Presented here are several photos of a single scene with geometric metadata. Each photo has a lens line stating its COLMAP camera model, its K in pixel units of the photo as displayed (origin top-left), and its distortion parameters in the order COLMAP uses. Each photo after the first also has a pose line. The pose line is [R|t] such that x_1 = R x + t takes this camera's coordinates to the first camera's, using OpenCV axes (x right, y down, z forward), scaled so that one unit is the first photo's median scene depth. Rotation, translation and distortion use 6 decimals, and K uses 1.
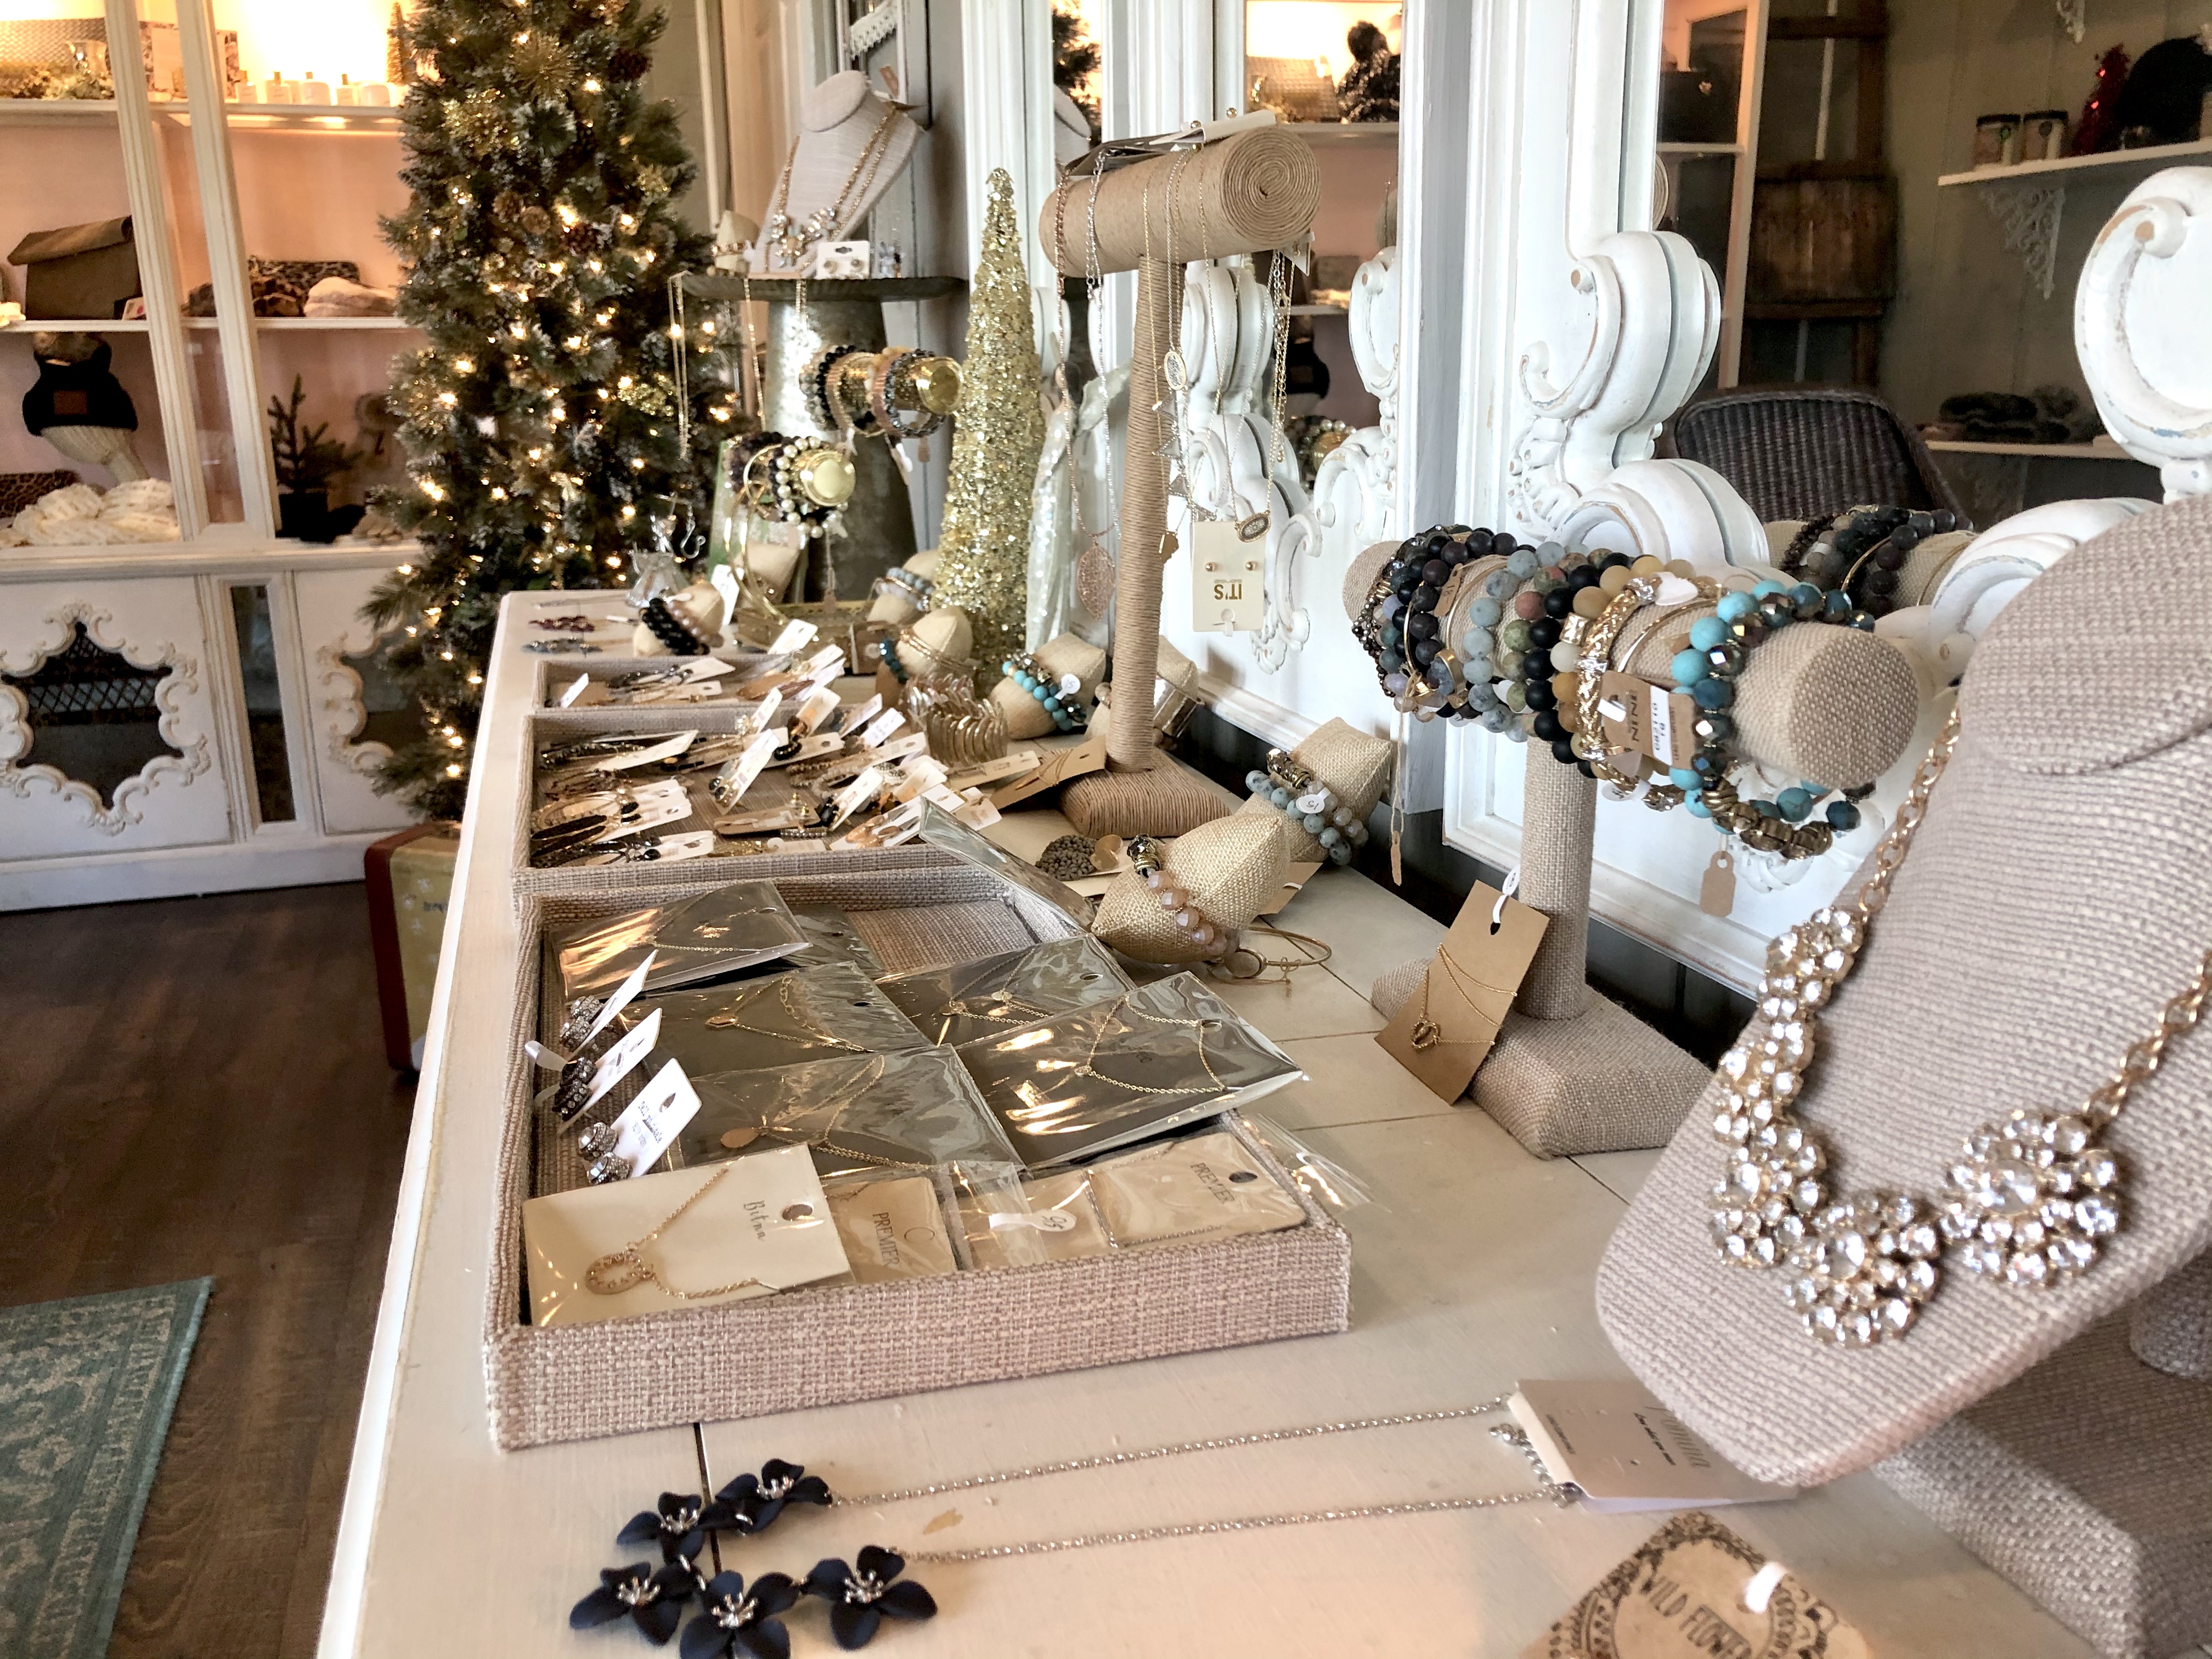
lens RADIAL K [[1852.7, 0, 1106.0], [0, 1852.7, 829.5], [0, 0, 1]] dist [-0.011545, 0.077172]
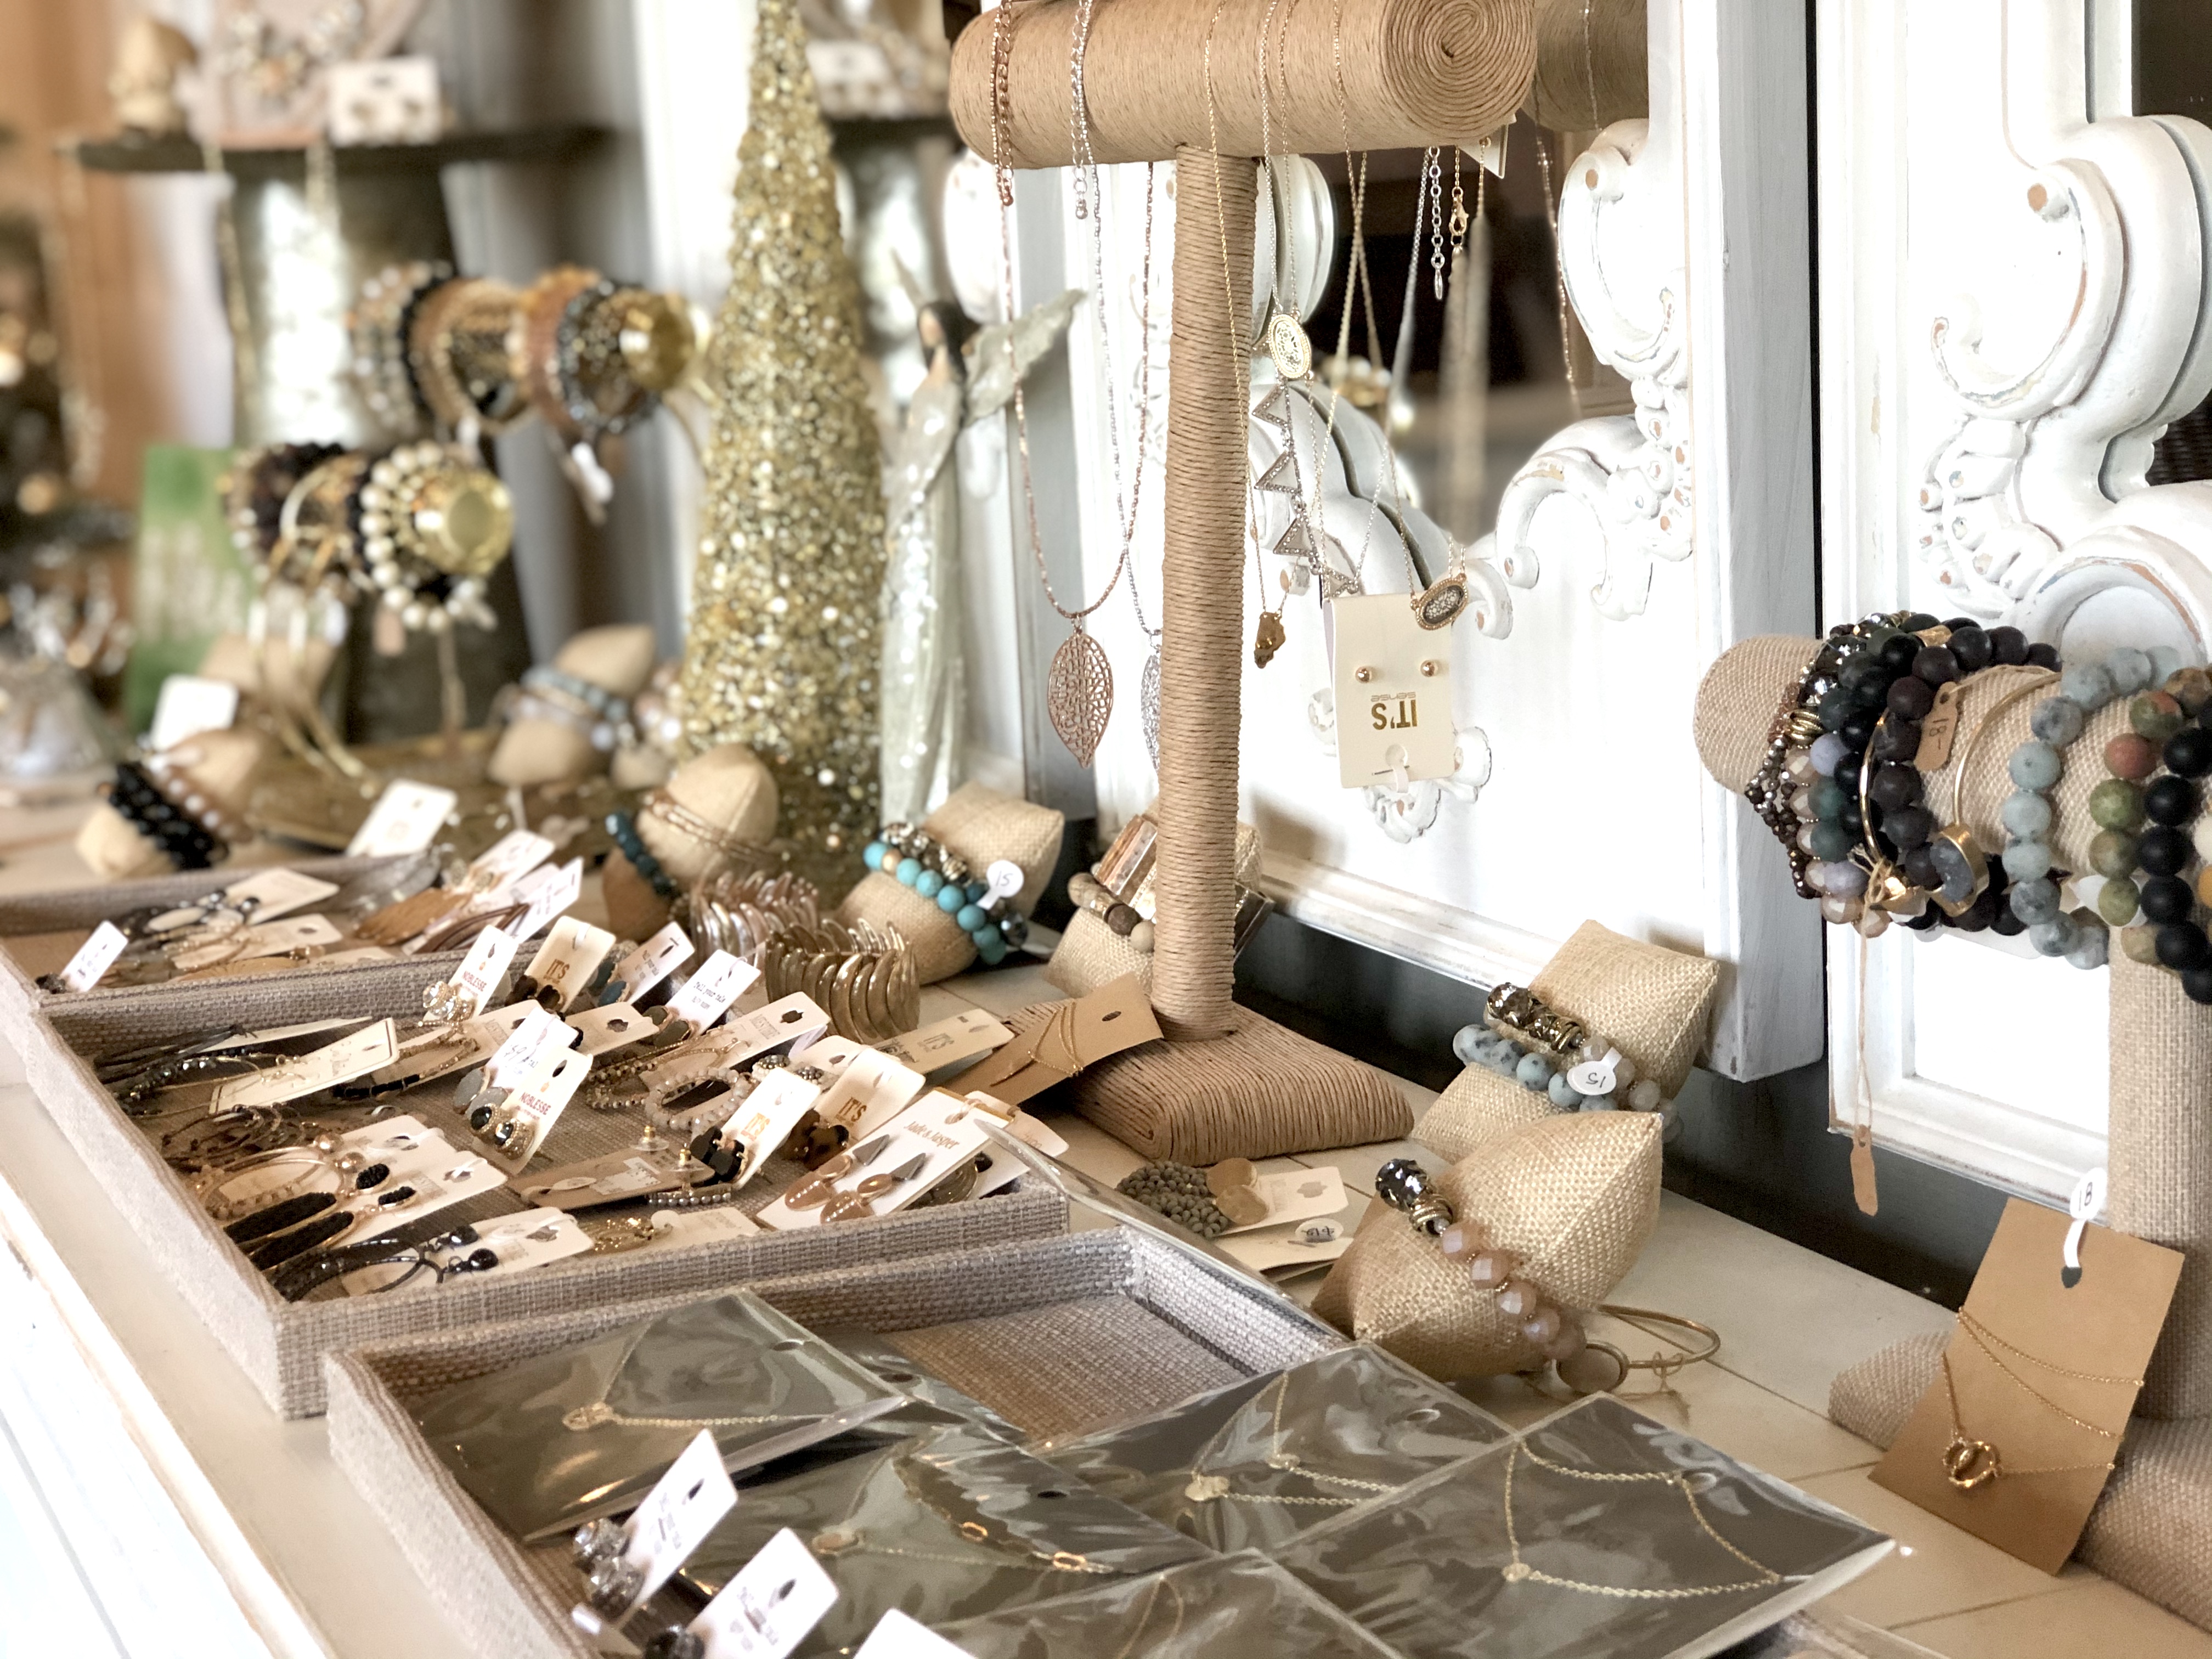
lens RADIAL K [[3675.9, 0, 1106.0], [0, 3675.9, 829.5], [0, 0, 1]] dist [-0.269129, 1.913295]
pose [[0.988568, -0.065348, 0.135876, -0.101565], [0.074616, 0.995139, -0.064268, -0.015615], [-0.131016, 0.073672, 0.988639, -0.060524]]
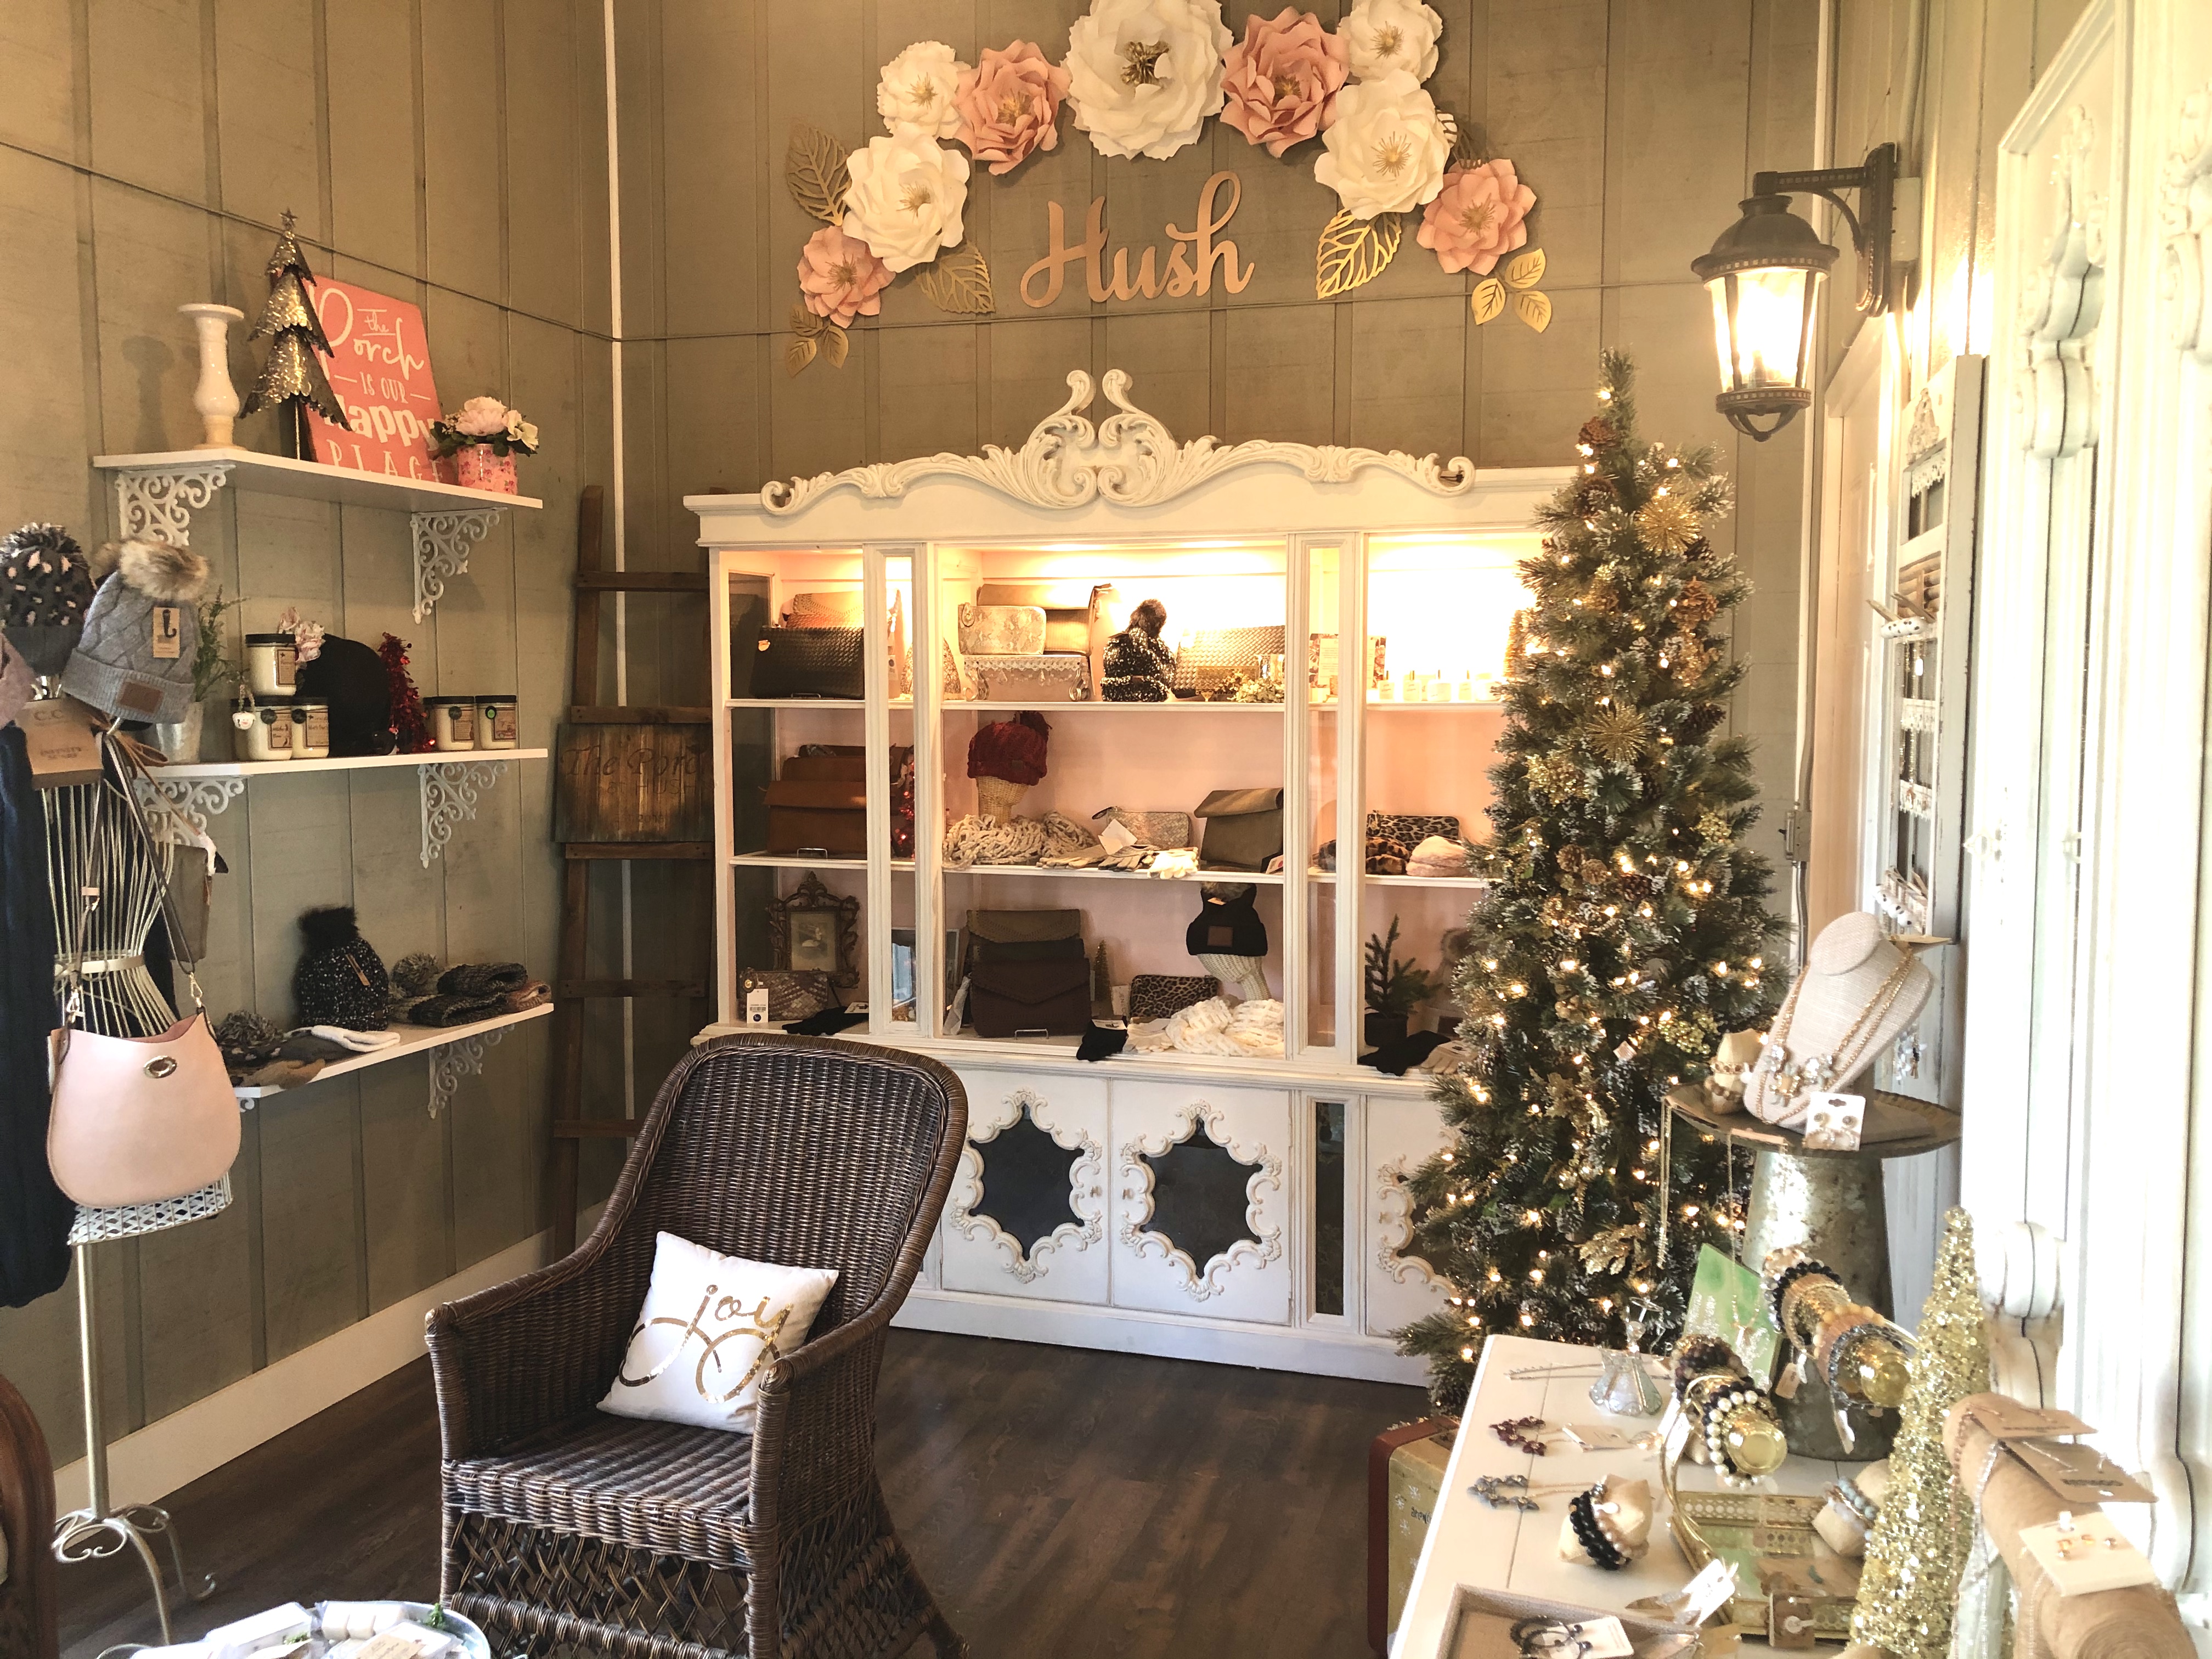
lens RADIAL K [[1819.5, 0, 1024.7], [0, 1819.5, 830.9], [0, 0, 1]] dist [-0.005591, -0.009460]
pose [[0.806755, 0.048675, -0.588878, 0.083893], [-0.146947, 0.981818, -0.120162, -0.302508], [0.572322, 0.183475, 0.799240, -0.076712]]
